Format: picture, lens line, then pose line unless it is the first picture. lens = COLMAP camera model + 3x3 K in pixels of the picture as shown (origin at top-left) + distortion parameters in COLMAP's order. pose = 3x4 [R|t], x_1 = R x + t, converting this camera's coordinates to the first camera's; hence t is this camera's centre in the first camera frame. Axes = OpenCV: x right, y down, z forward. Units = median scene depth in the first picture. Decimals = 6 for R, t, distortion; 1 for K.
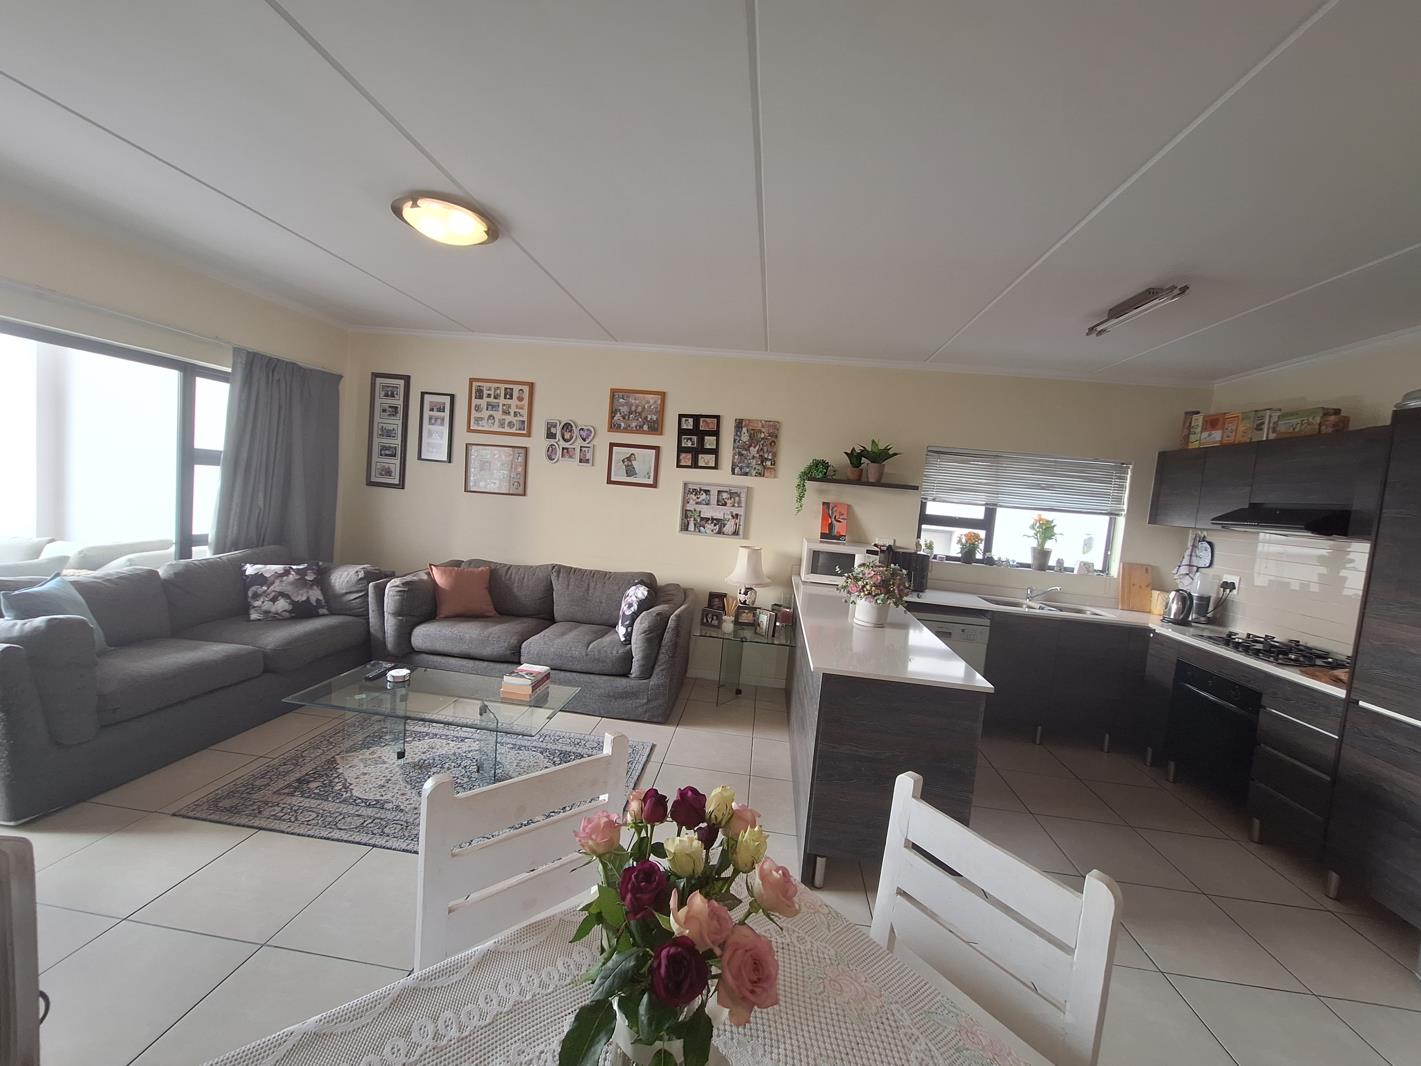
lens RADIAL K [[561.4, 0, 712.4], [0, 561.4, 532.1], [0, 0, 1]] dist [-0.001434, 0.000491]
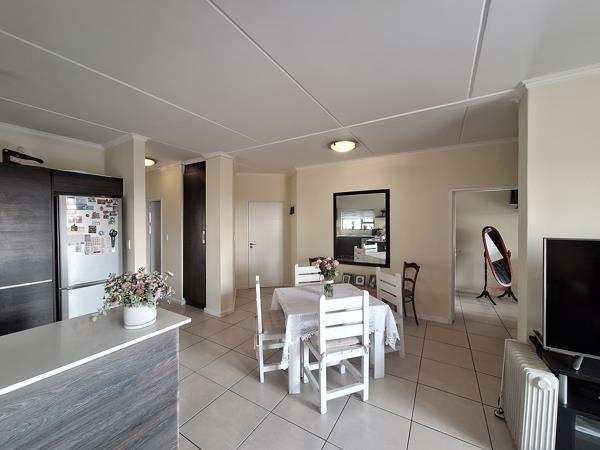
lens RADIAL K [[237.0, 0, 300.8], [0, 237.0, 224.6], [0, 0, 1]] dist [-0.001434, 0.000491]
pose [[-0.901148, -0.087919, 0.424503, -0.192012], [-0.045007, 0.992901, 0.110097, -0.064887], [-0.431169, 0.080108, -0.898708, 0.723205]]
